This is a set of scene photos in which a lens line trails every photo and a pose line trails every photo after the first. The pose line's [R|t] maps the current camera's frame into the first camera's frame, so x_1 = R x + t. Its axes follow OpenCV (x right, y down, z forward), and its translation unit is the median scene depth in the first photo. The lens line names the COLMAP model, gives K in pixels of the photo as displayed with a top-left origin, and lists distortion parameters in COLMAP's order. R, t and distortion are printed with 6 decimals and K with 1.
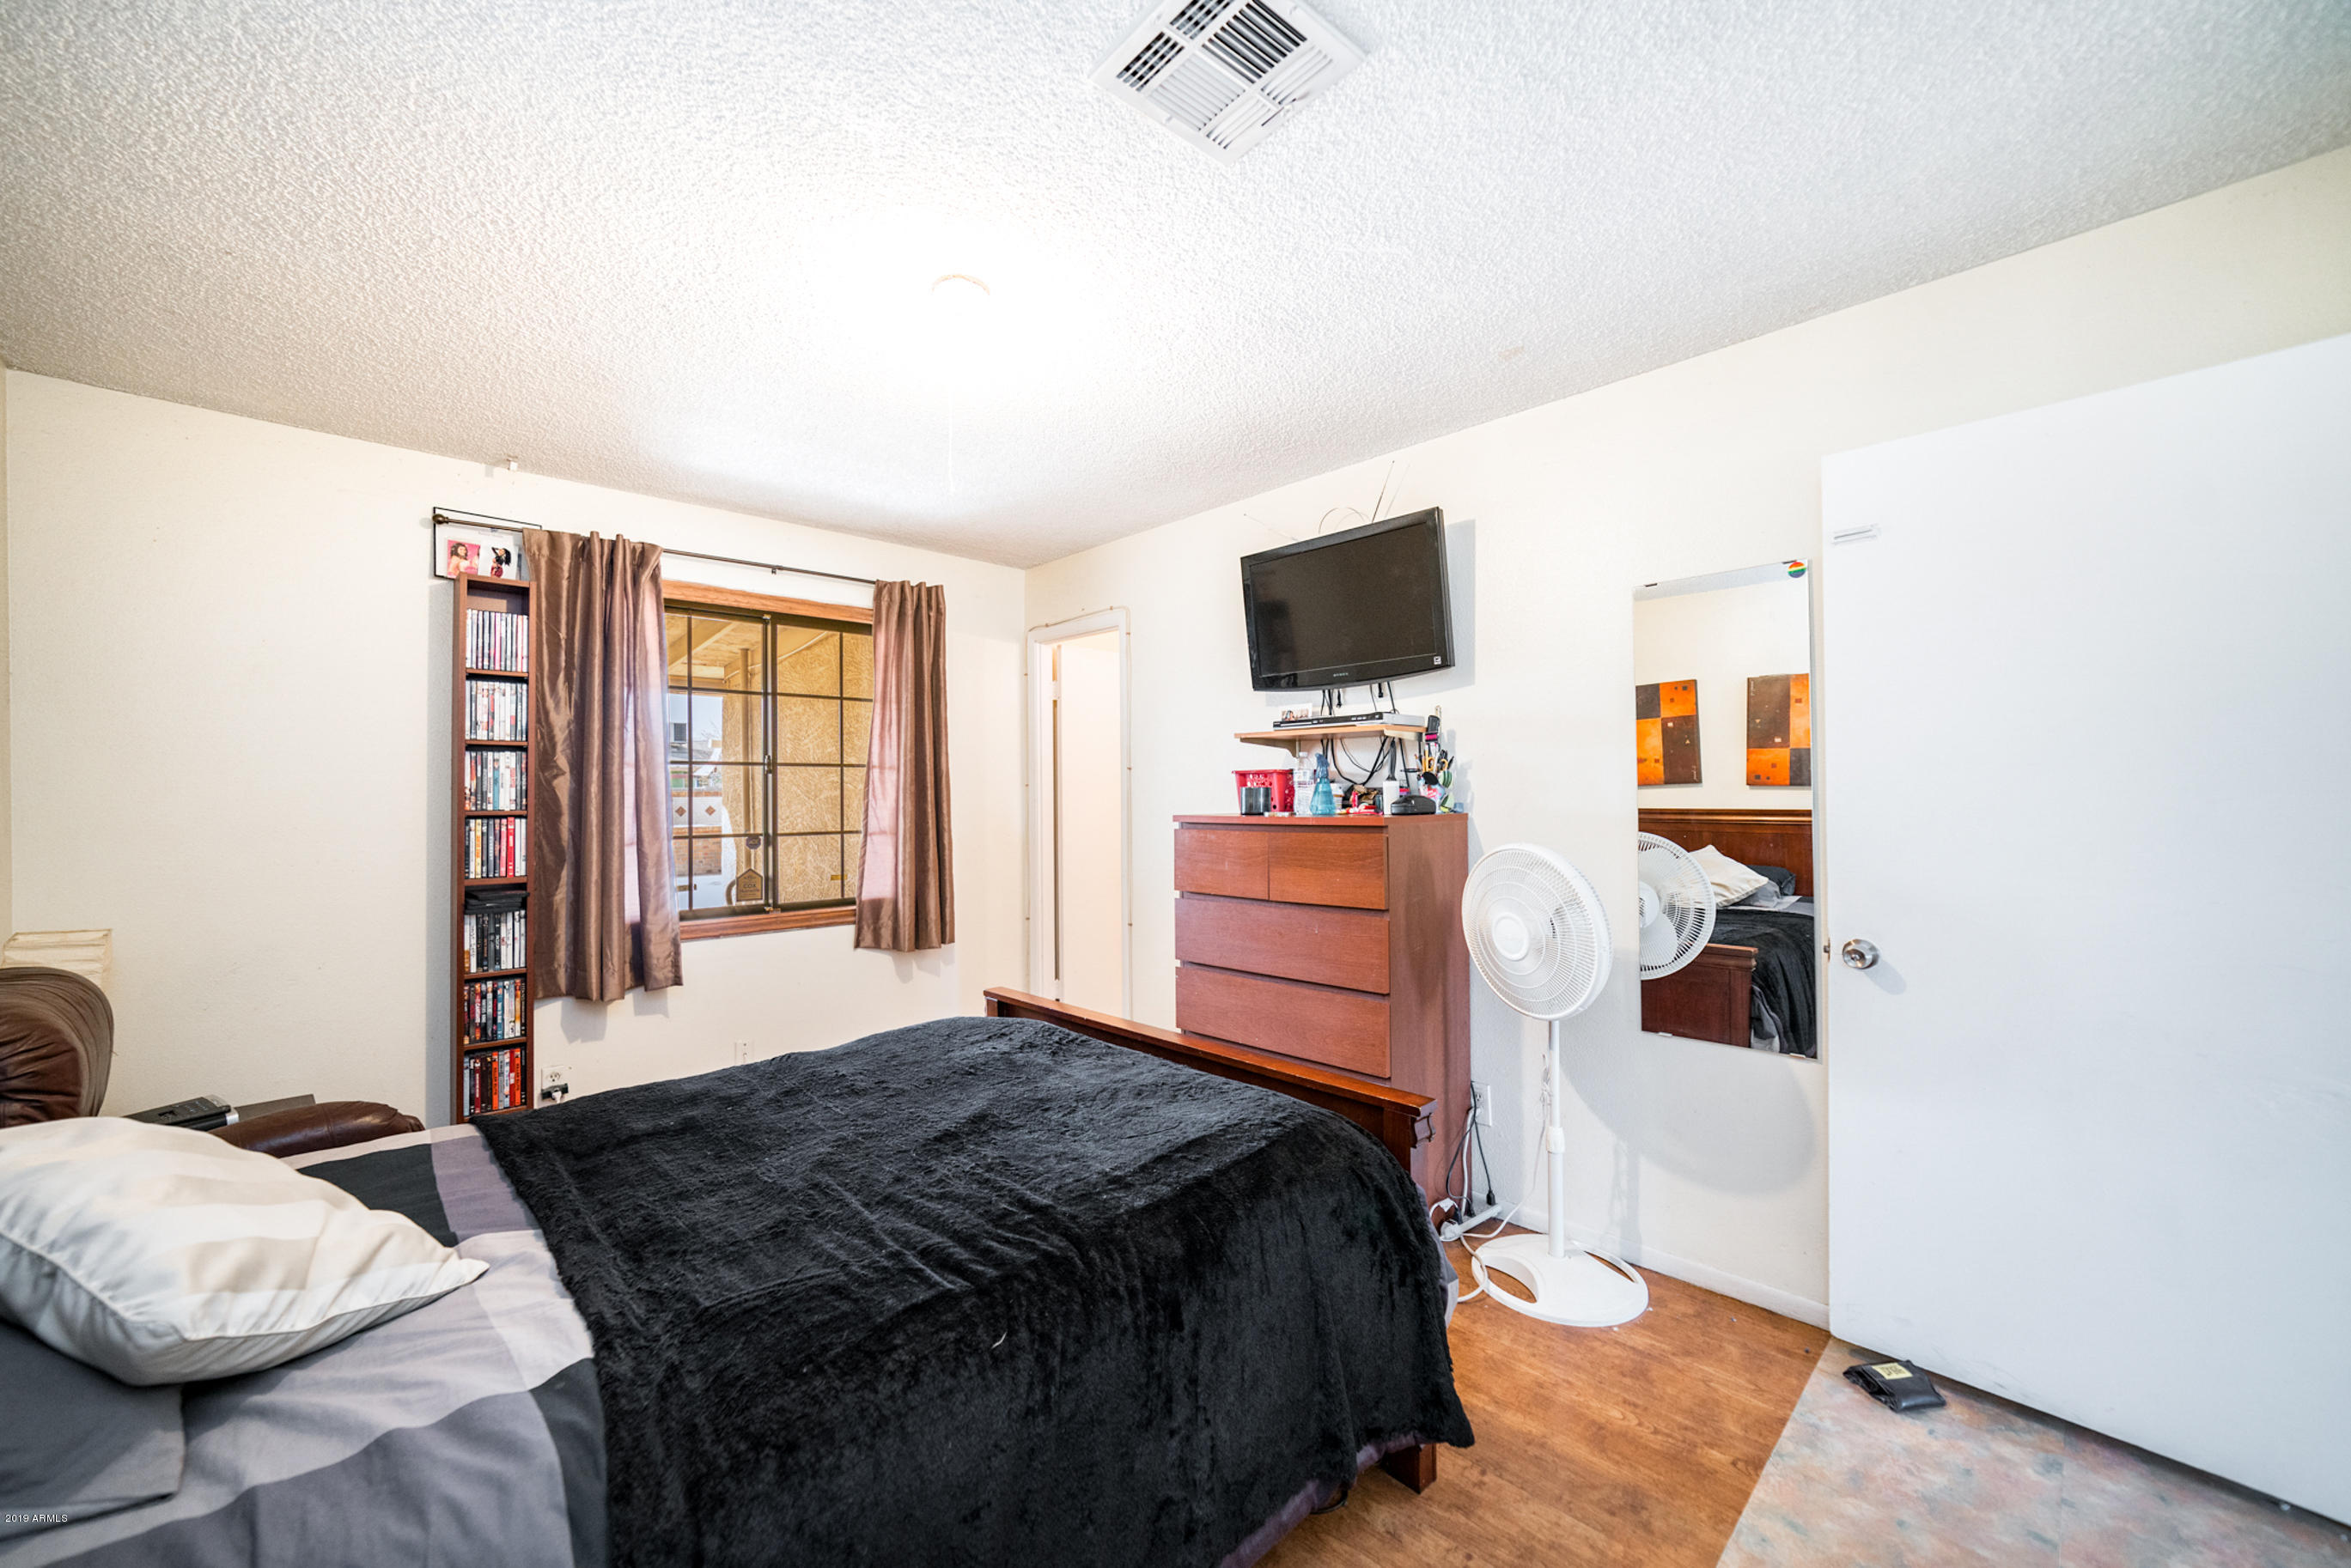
lens RADIAL K [[908.9, 0, 1173.1], [0, 908.9, 782.5], [0, 0, 1]] dist [-0.027007, 0.010572]
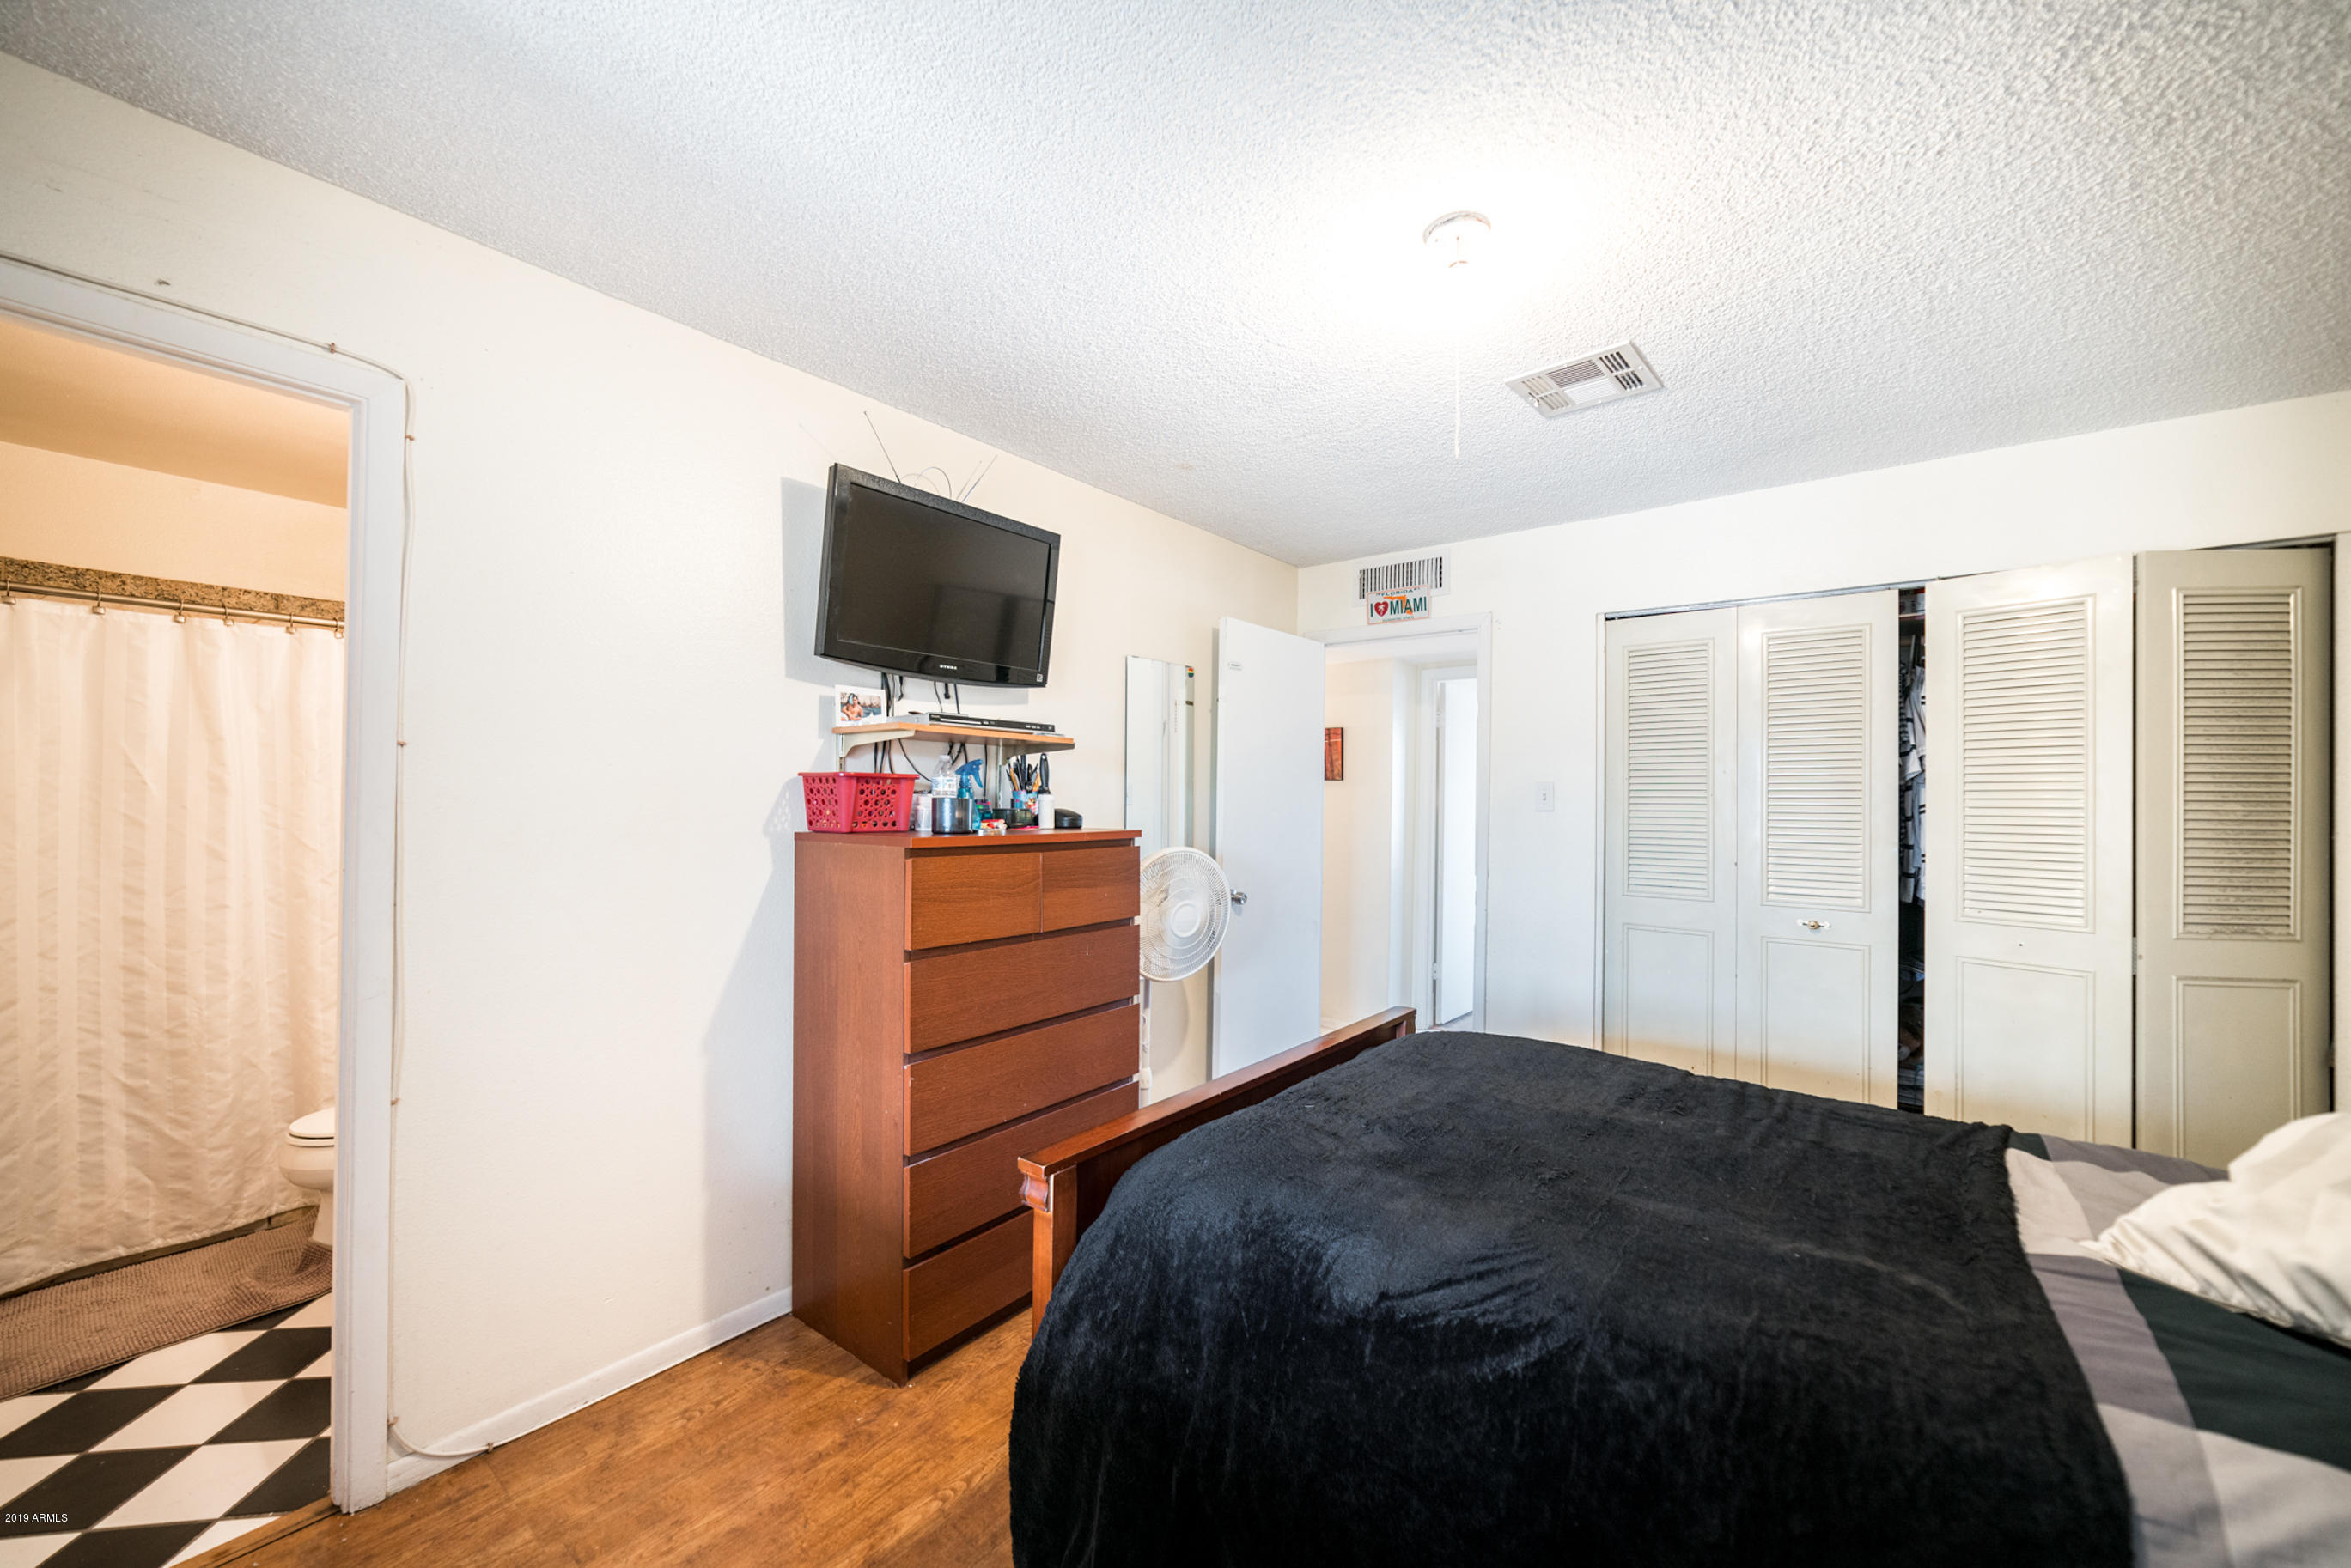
lens RADIAL K [[908.9, 0, 1173.1], [0, 908.9, 782.5], [0, 0, 1]] dist [-0.027007, 0.010572]
pose [[-0.136760, 0.024514, 0.990301, -0.685864], [-0.017920, 0.999469, -0.027216, 0.009064], [-0.990442, -0.021469, -0.136248, 0.900015]]
